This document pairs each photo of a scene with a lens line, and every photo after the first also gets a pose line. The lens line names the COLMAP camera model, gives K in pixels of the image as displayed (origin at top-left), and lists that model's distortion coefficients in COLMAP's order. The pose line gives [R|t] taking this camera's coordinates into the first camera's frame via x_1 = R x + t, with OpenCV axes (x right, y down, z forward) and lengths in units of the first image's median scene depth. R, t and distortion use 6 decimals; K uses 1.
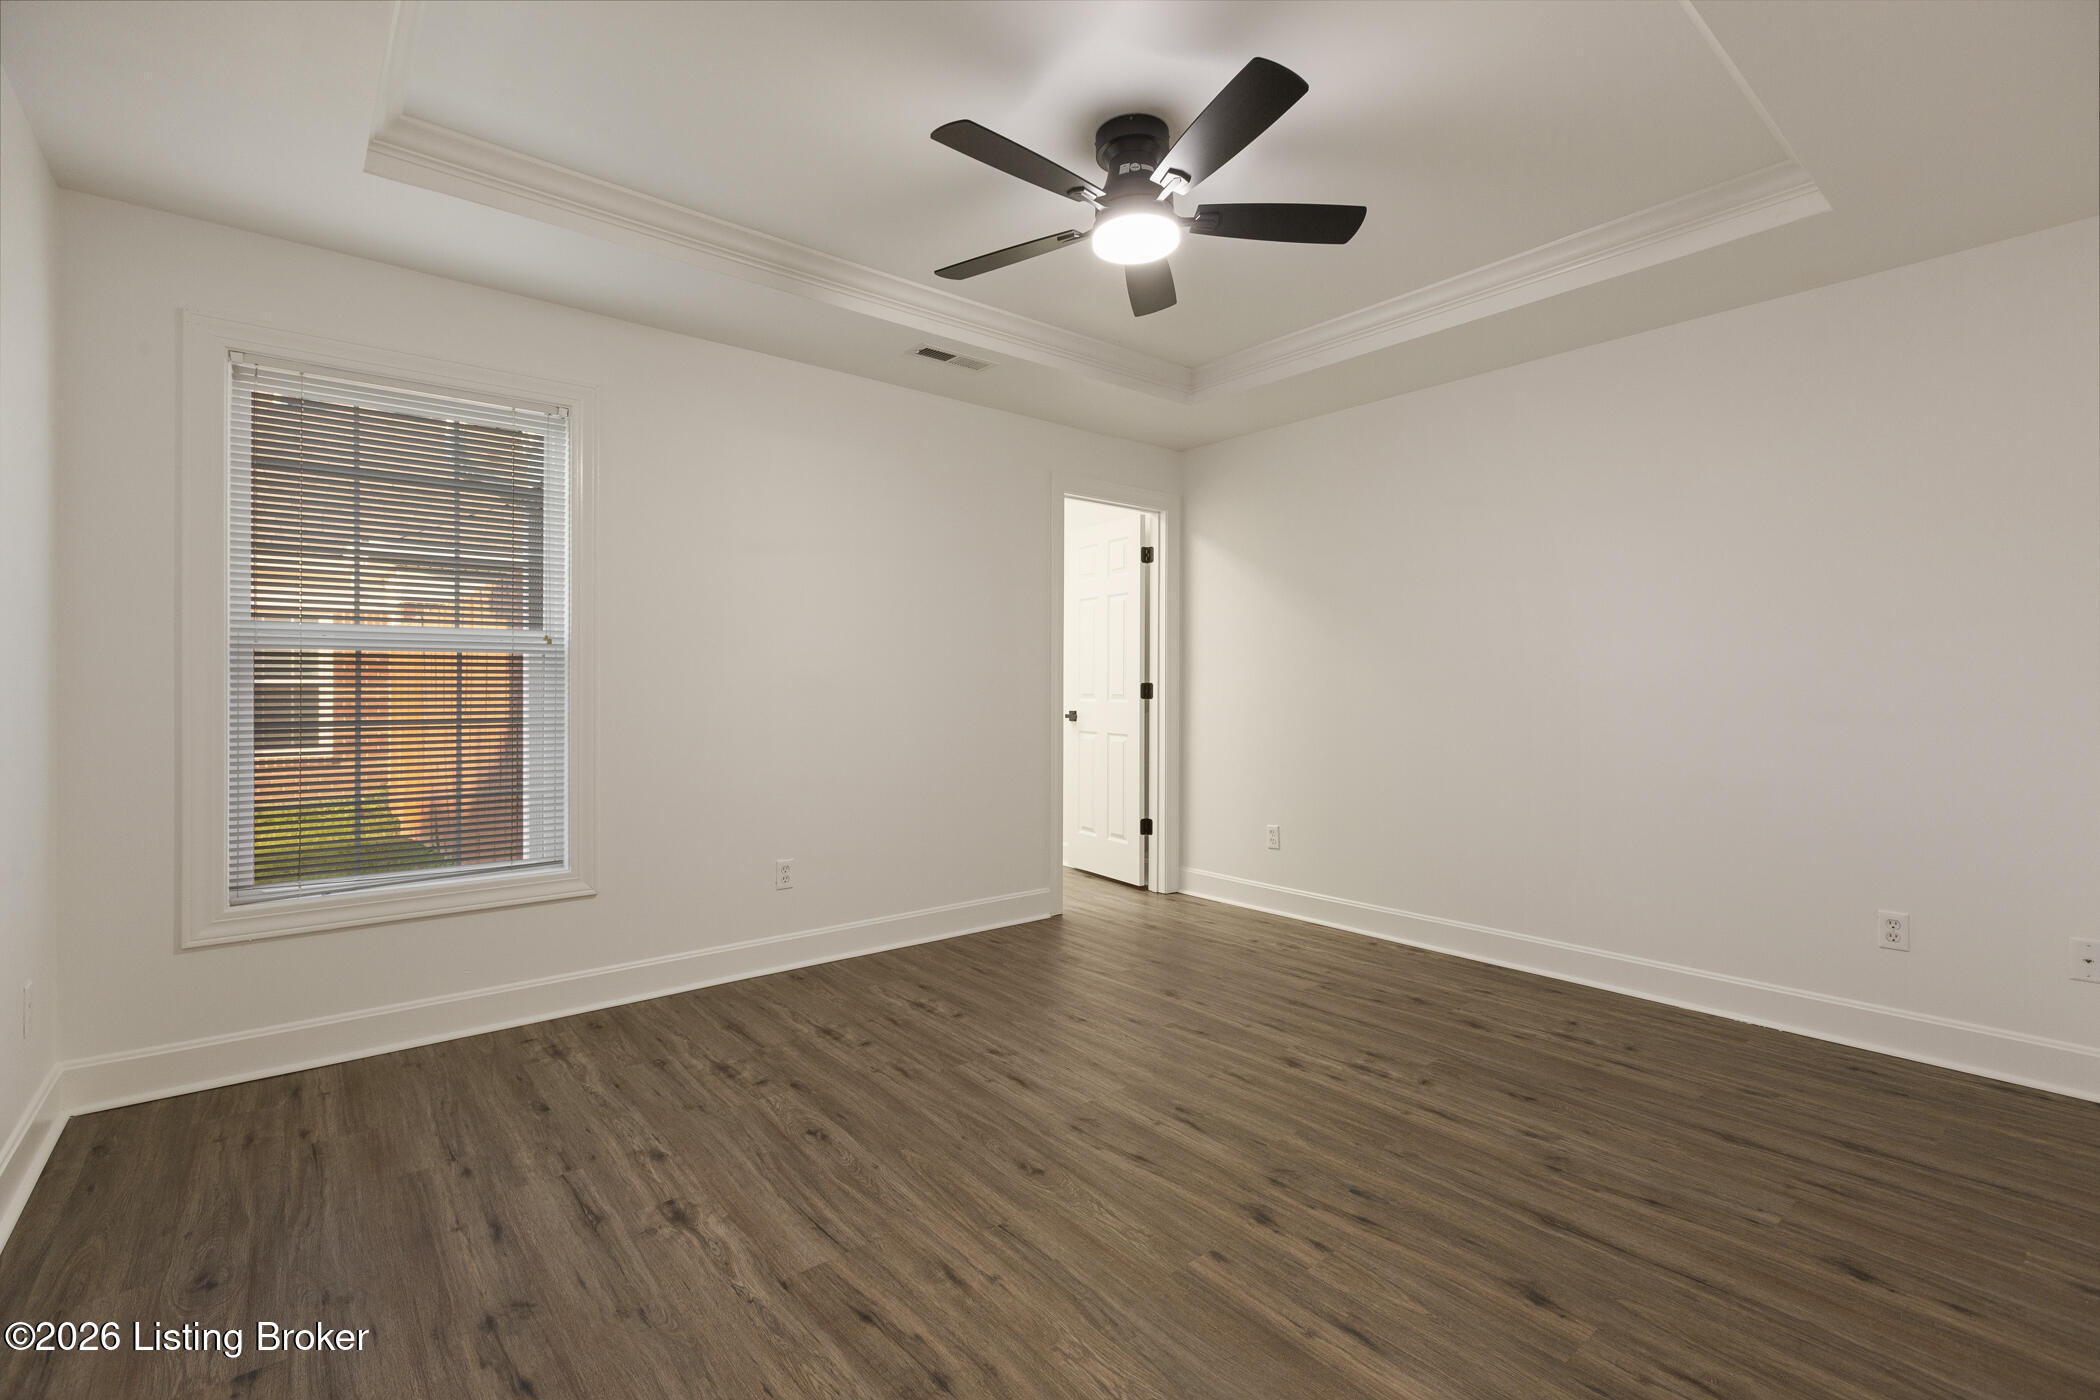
lens RADIAL K [[933.0, 0, 1049.5], [0, 933.0, 686.3], [0, 0, 1]] dist [-0.001998, 0.000231]
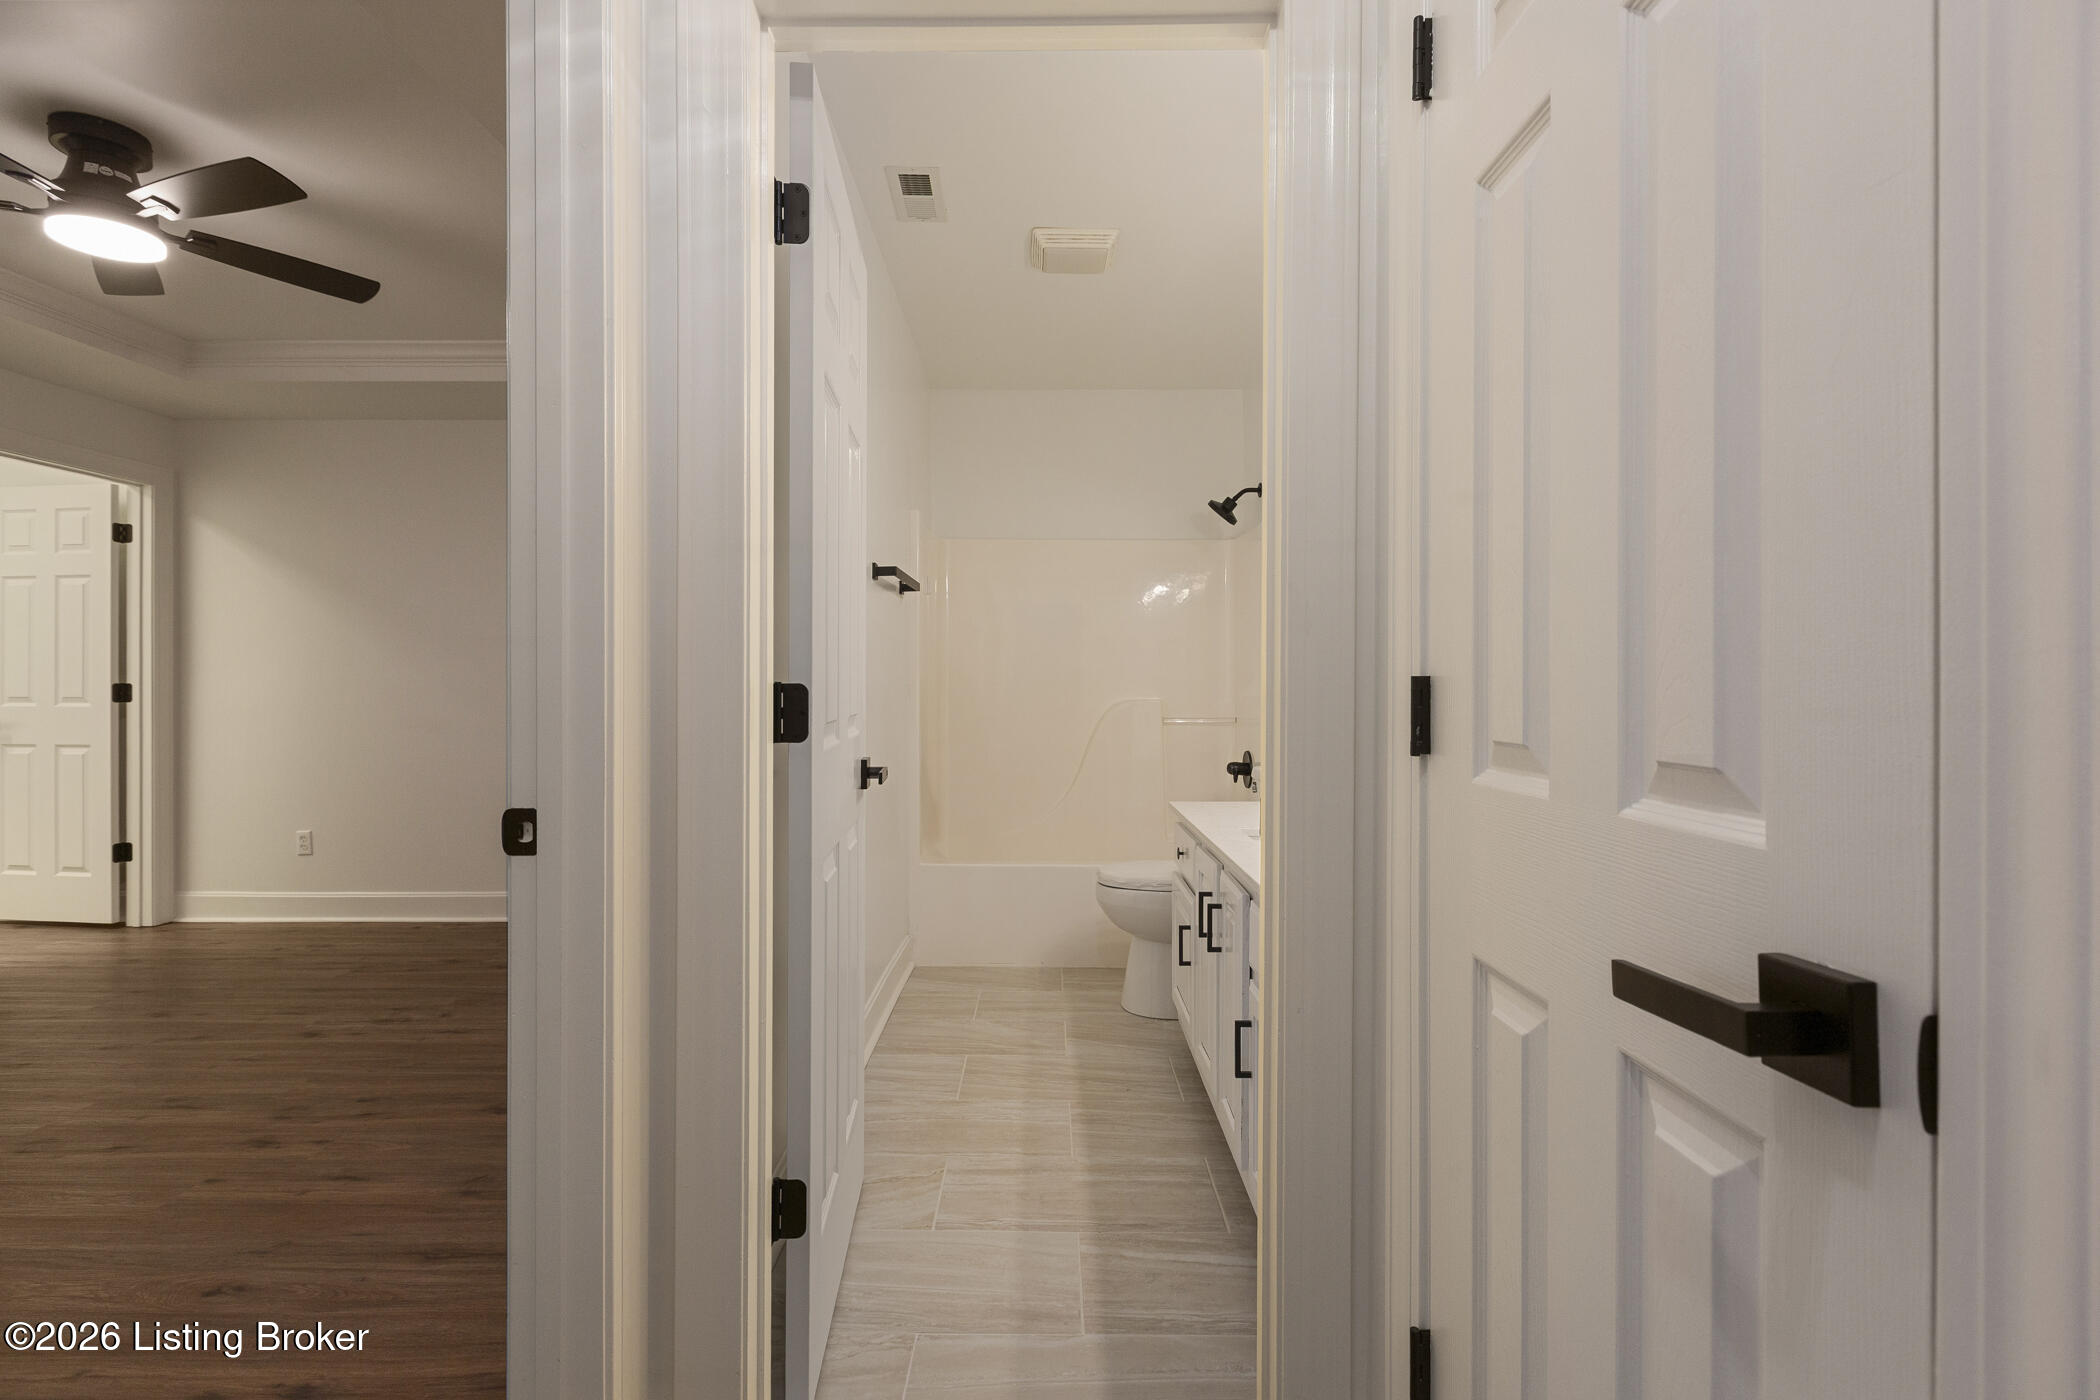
lens RADIAL K [[938.6, 0, 1041.8], [0, 938.6, 687.3], [0, 0, 1]] dist [-0.001099, -0.000096]
pose [[0.636669, -0.003359, 0.771130, -0.046503], [0.001334, 0.999994, 0.003254, -0.005237], [-0.771136, -0.001043, 0.636670, -0.418920]]
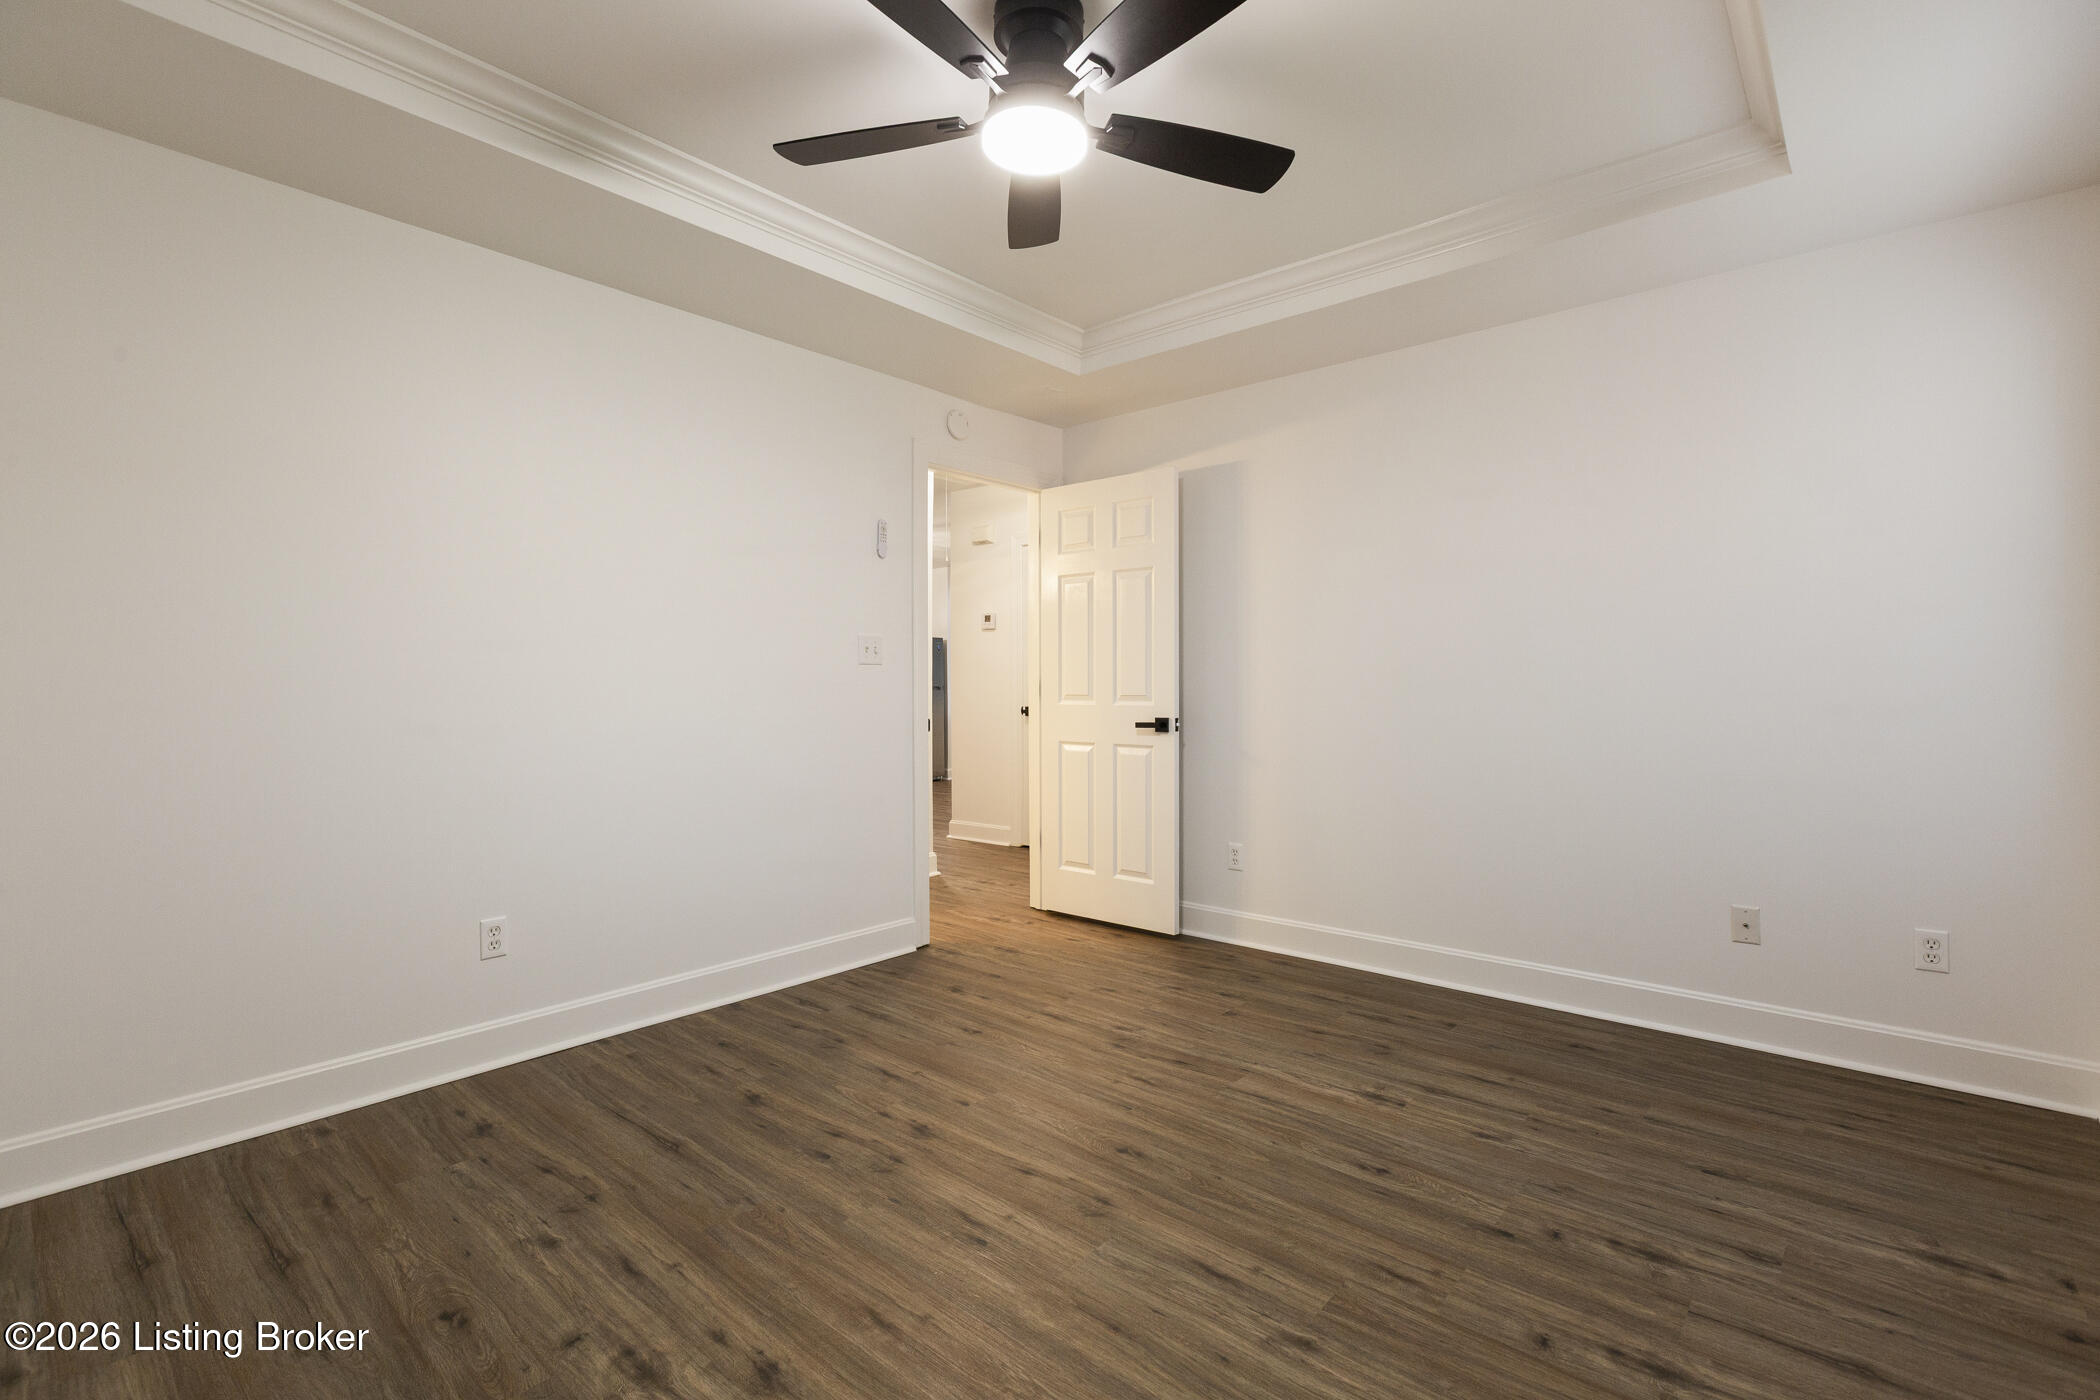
lens RADIAL K [[933.0, 0, 1049.5], [0, 933.0, 686.3], [0, 0, 1]] dist [-0.001998, 0.000231]
pose [[-0.986212, 0.000941, -0.165486, 0.219416], [0.000540, 0.999997, 0.002470, -0.002412], [0.165488, 0.002347, -0.986209, 1.836237]]
